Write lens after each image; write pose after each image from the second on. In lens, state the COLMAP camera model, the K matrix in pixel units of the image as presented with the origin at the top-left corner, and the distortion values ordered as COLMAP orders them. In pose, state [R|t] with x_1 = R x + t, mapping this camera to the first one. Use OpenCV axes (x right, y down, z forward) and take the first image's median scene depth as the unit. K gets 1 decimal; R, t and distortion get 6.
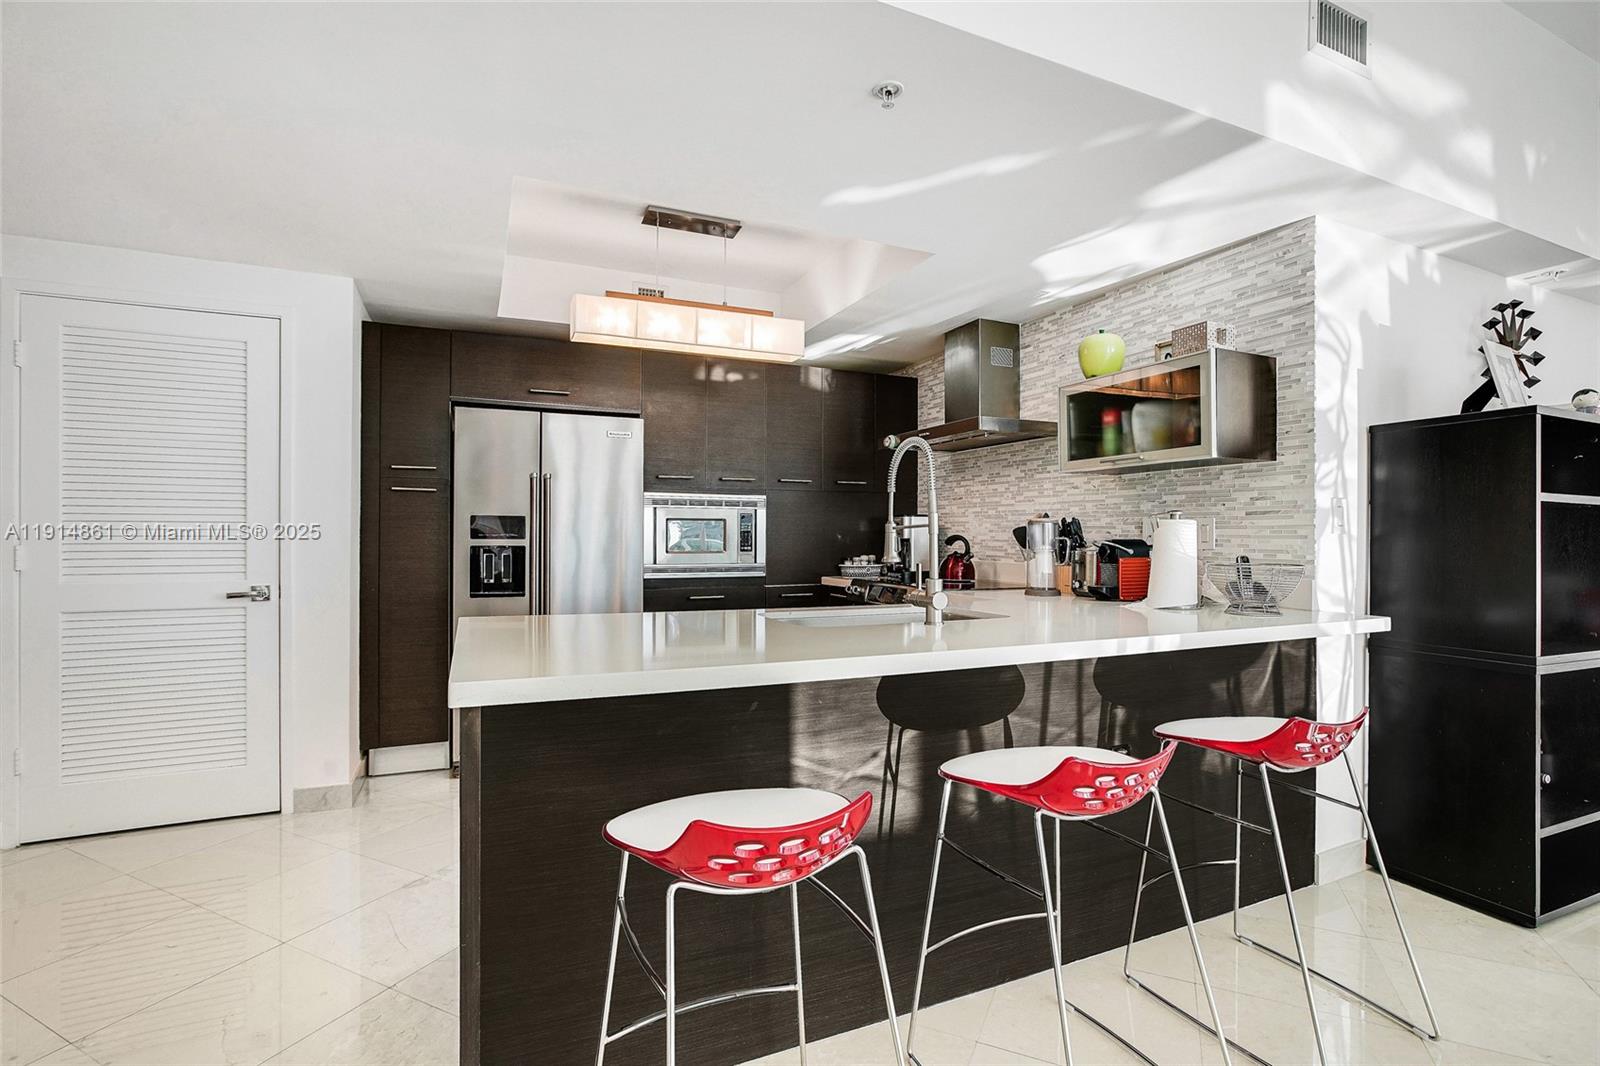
lens RADIAL K [[730.6, 0, 813.9], [0, 730.6, 516.0], [0, 0, 1]] dist [-0.026475, 0.009947]
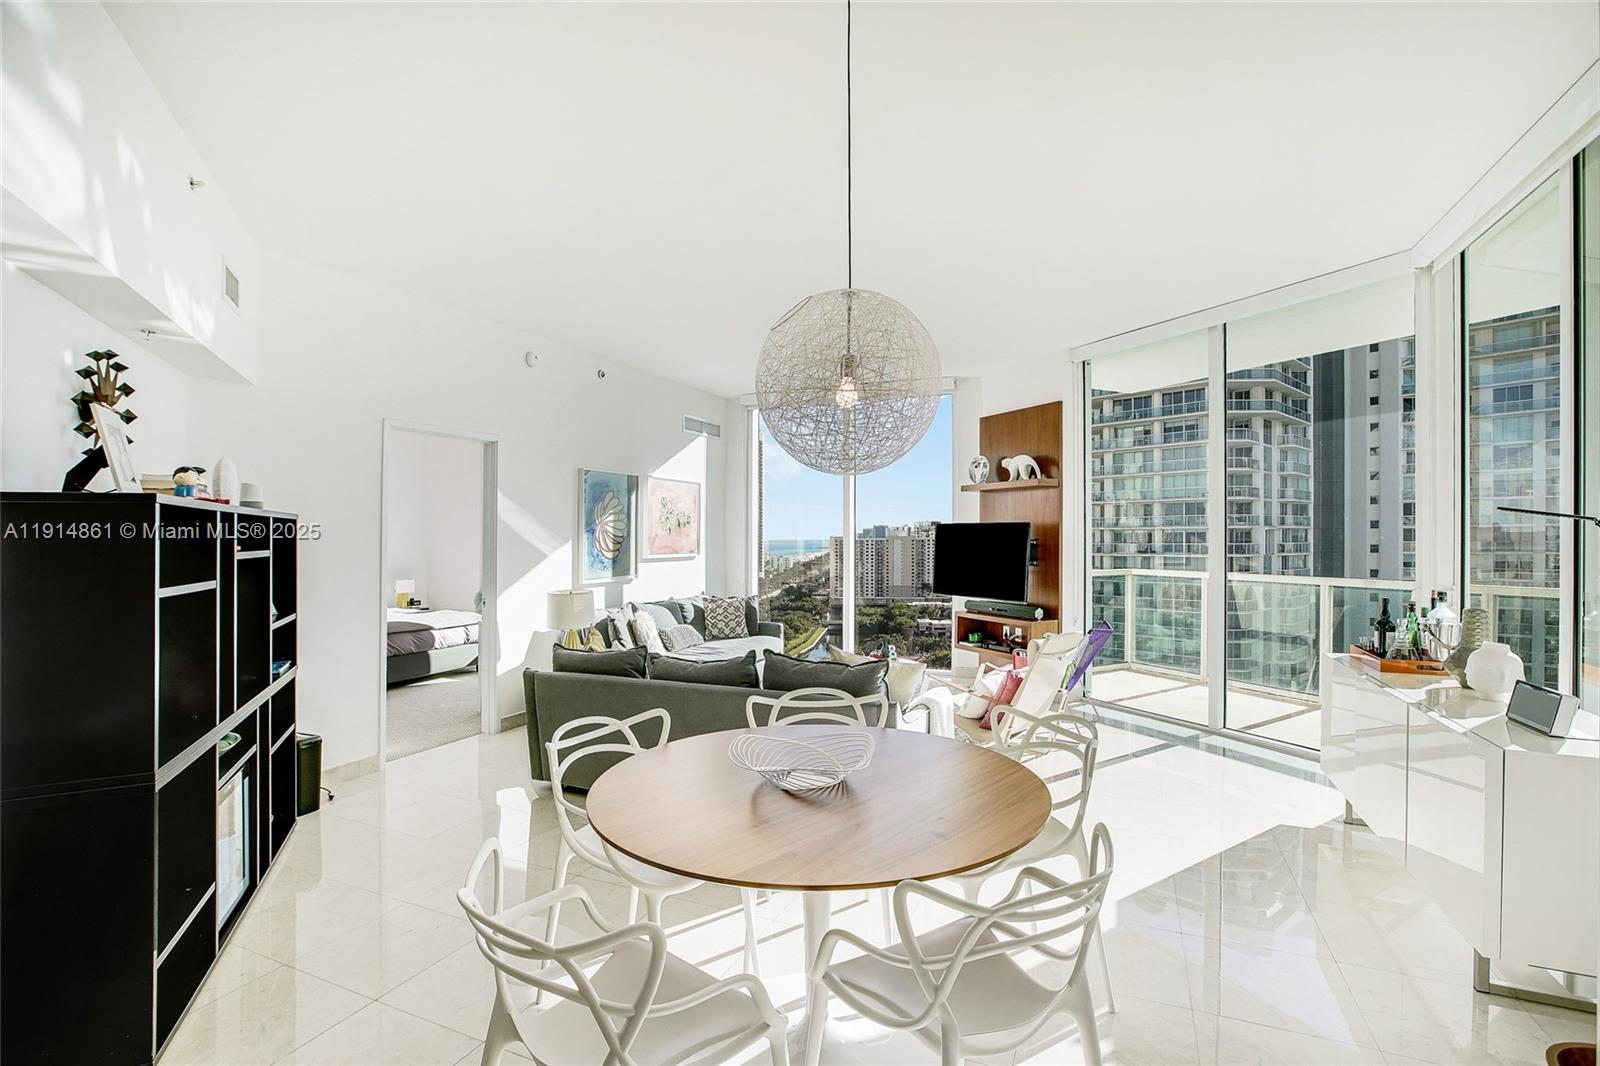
lens RADIAL K [[732.8, 0, 801.8], [0, 732.8, 537.9], [0, 0, 1]] dist [-0.021438, 0.007520]
pose [[-0.009560, -0.006409, 0.999934, 0.067259], [-0.013191, 0.999893, 0.006283, -0.086110], [-0.999867, -0.013130, -0.009643, 0.147449]]
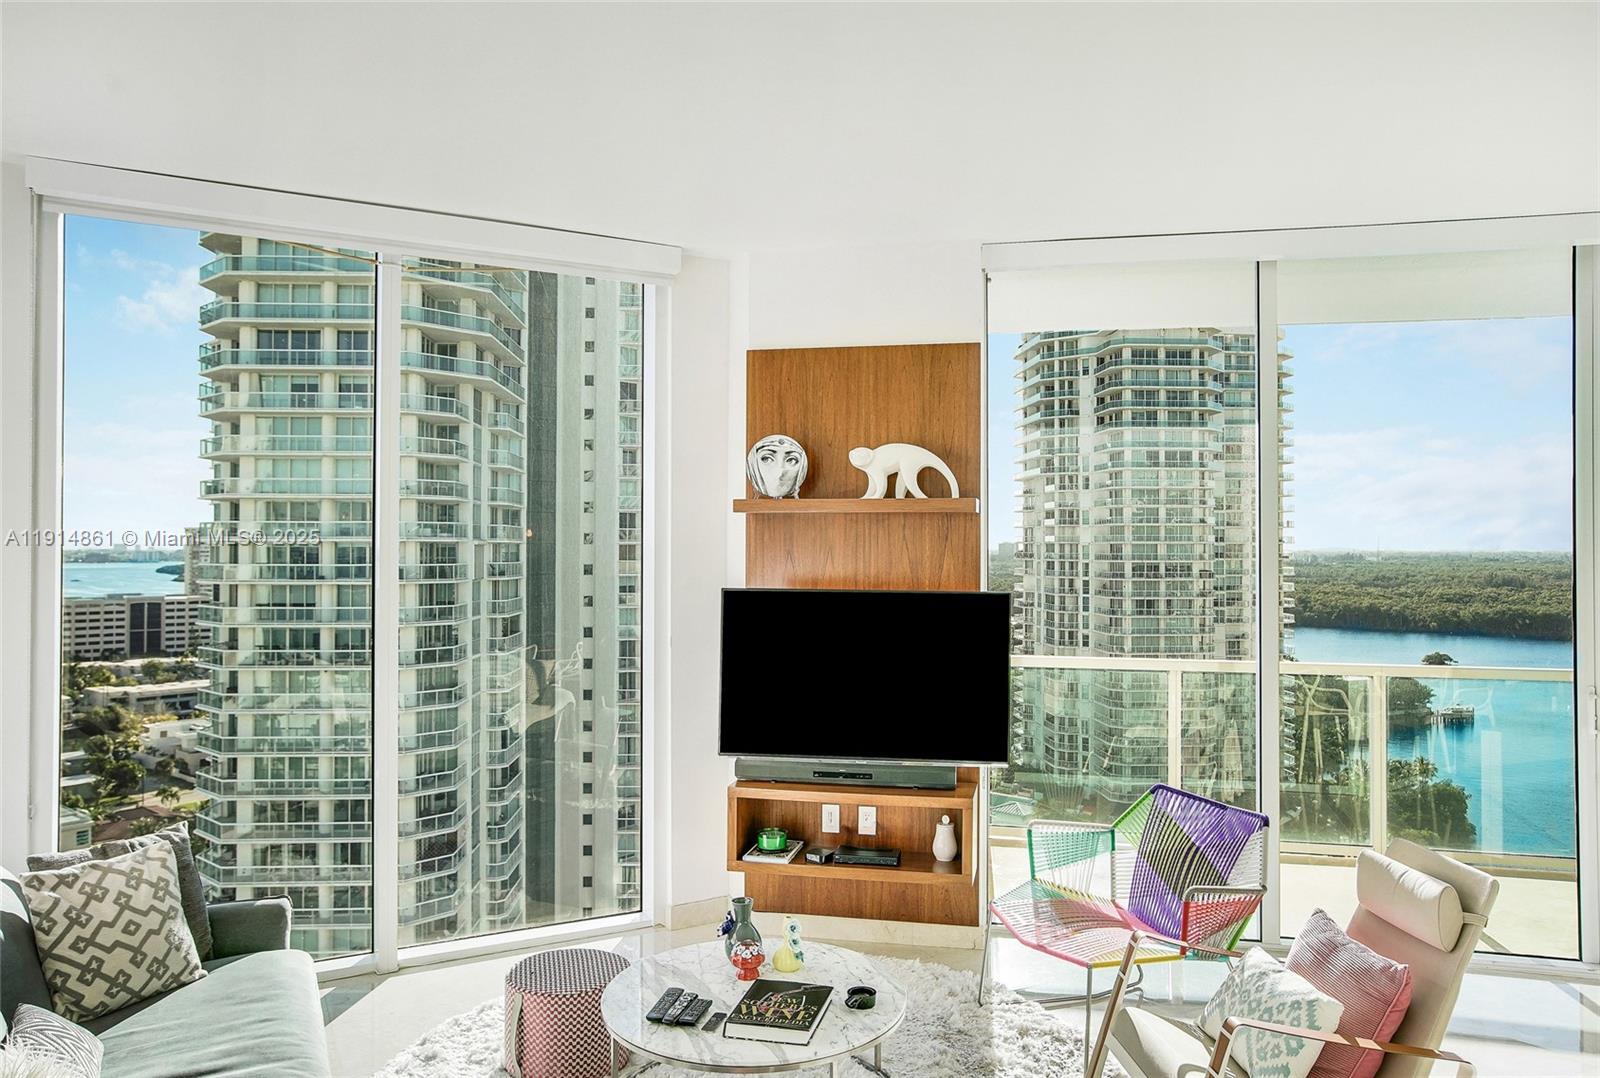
lens RADIAL K [[1135.7, 0, 822.8], [0, 1135.7, 528.6], [0, 0, 1]] dist [-0.019760, -0.003166]
pose [[-0.797688, 0.004024, 0.603057, 1.417014], [-0.015627, 0.999504, -0.027341, -0.165179], [-0.602867, -0.031234, -0.797230, 0.870068]]
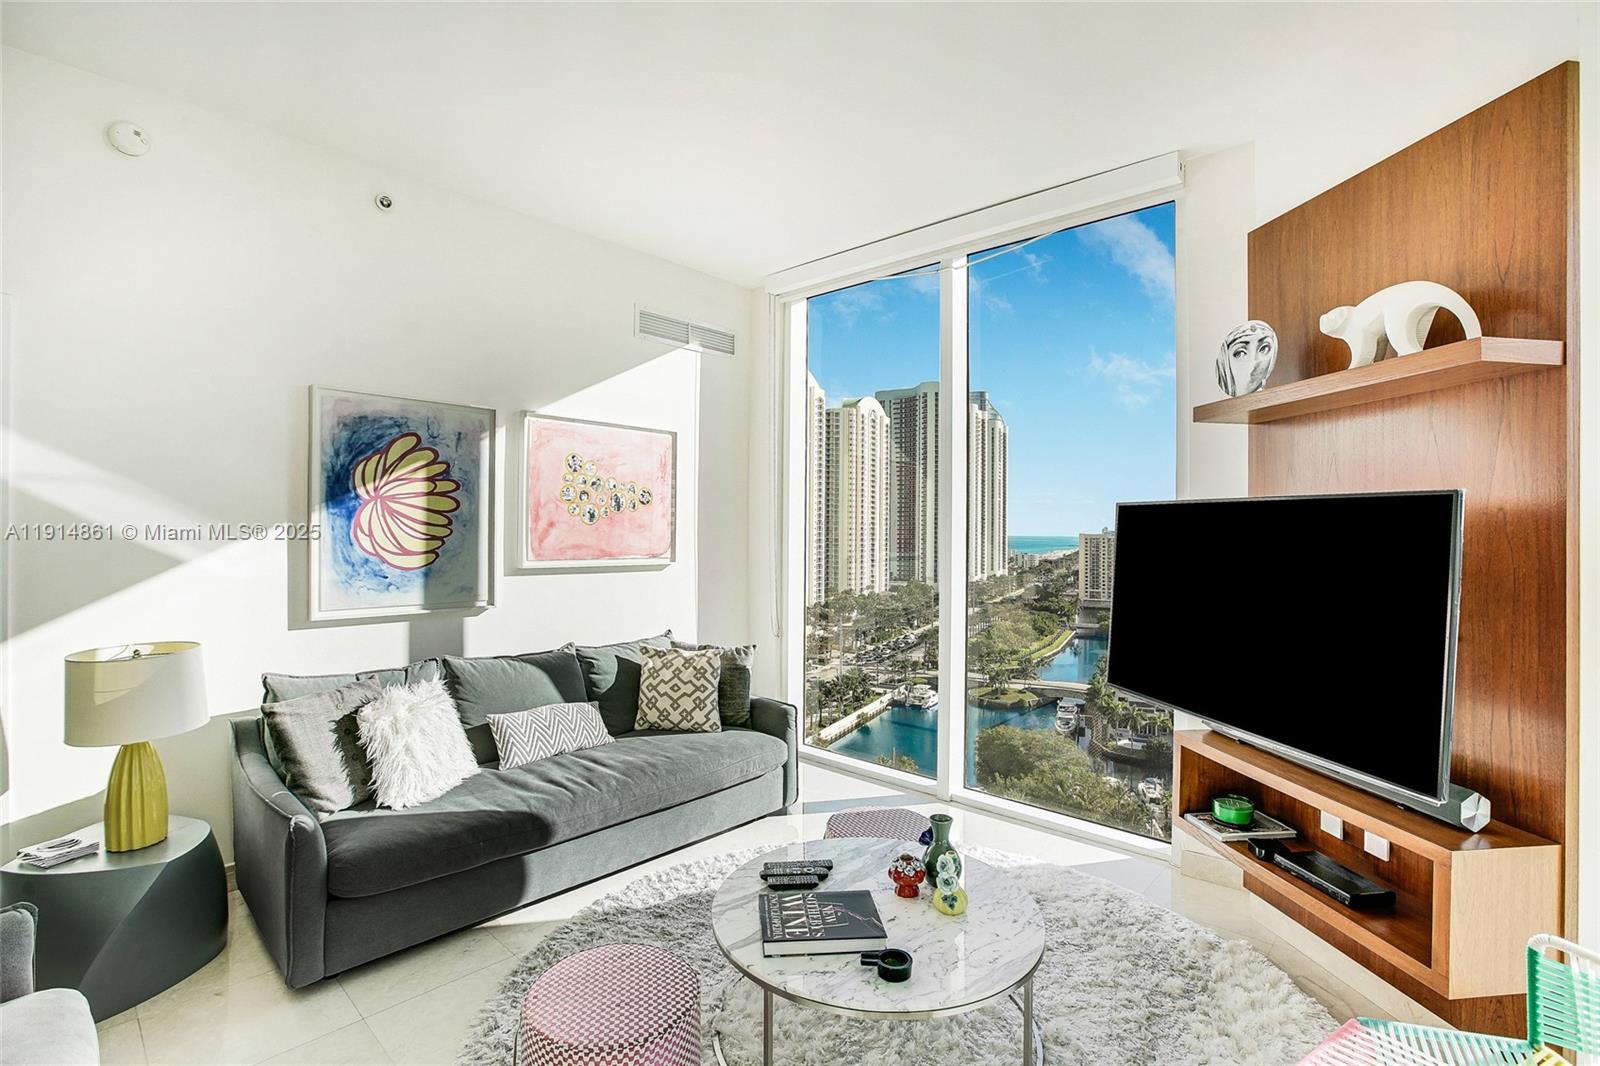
lens RADIAL K [[730.6, 0, 806.7], [0, 730.6, 528.5], [0, 0, 1]] dist [-0.026475, 0.009947]
pose [[0.307381, 0.001284, 0.951586, 1.480683], [-0.025856, 0.999641, 0.007003, -0.086372], [-0.951235, -0.026757, 0.307304, -0.224484]]
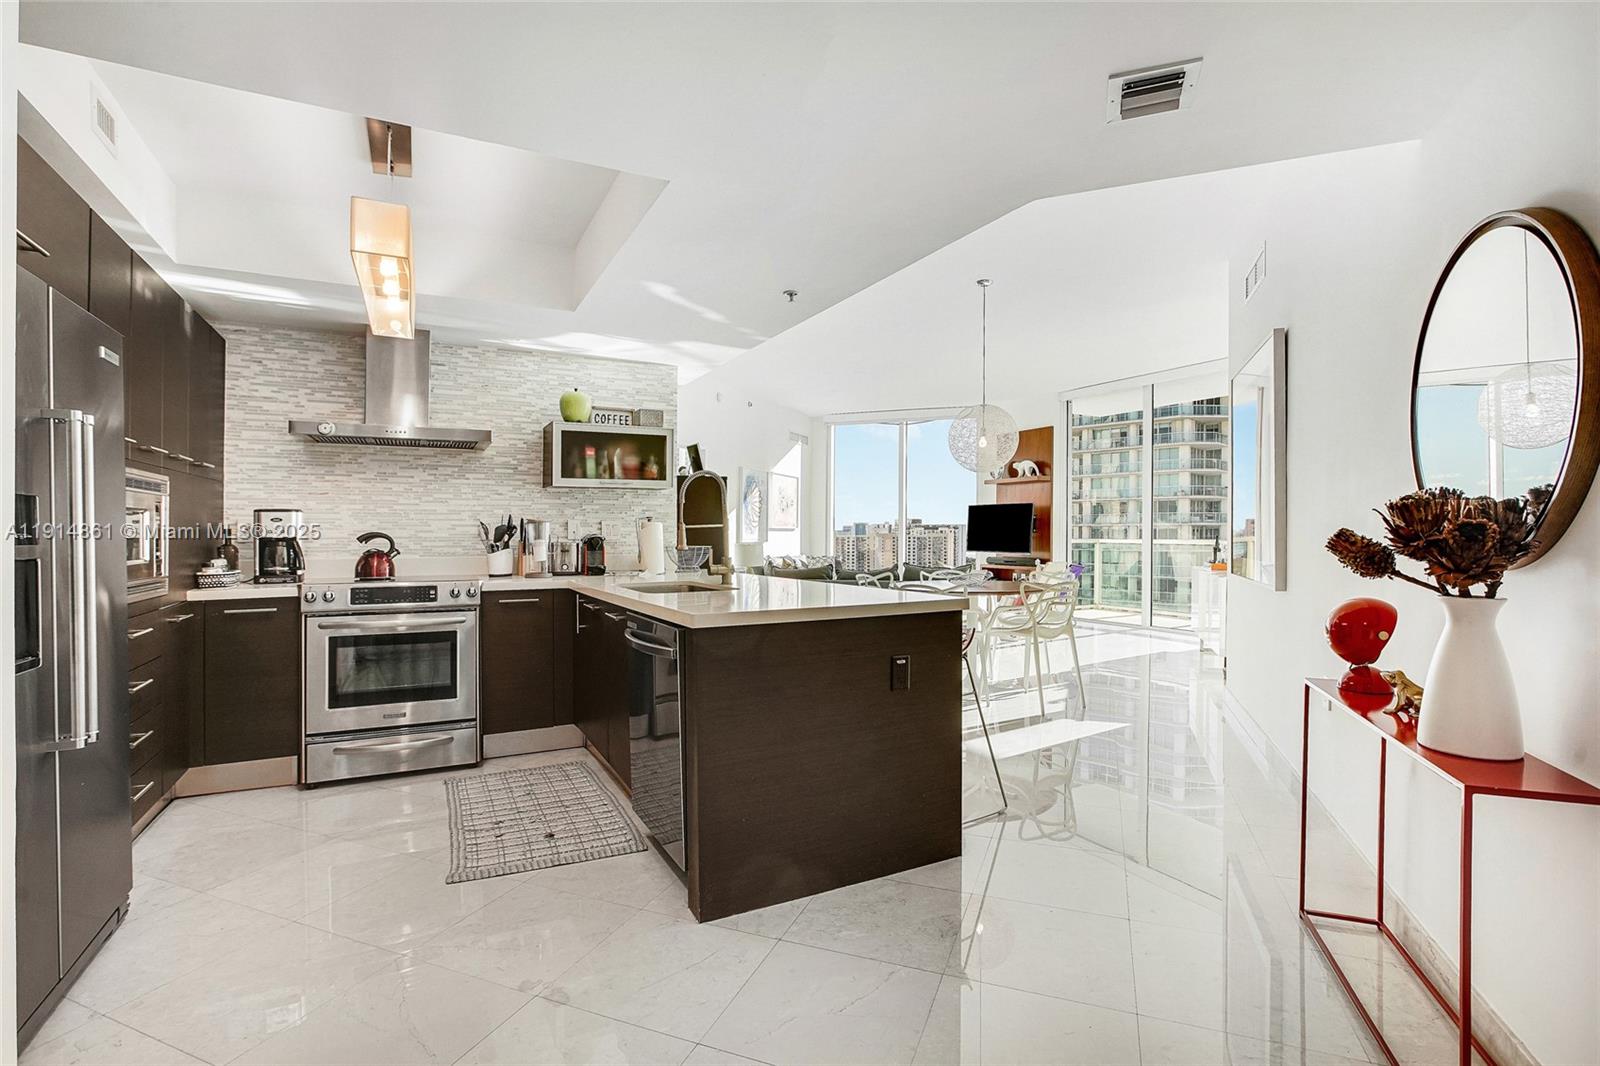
lens RADIAL K [[730.6, 0, 794.0], [0, 730.6, 530.1], [0, 0, 1]] dist [-0.026475, 0.009947]
pose [[-0.023961, -0.000411, 0.999713, -1.102942], [-0.020027, 0.999799, -0.000069, 0.015612], [-0.999512, -0.020023, -0.023964, 0.627484]]
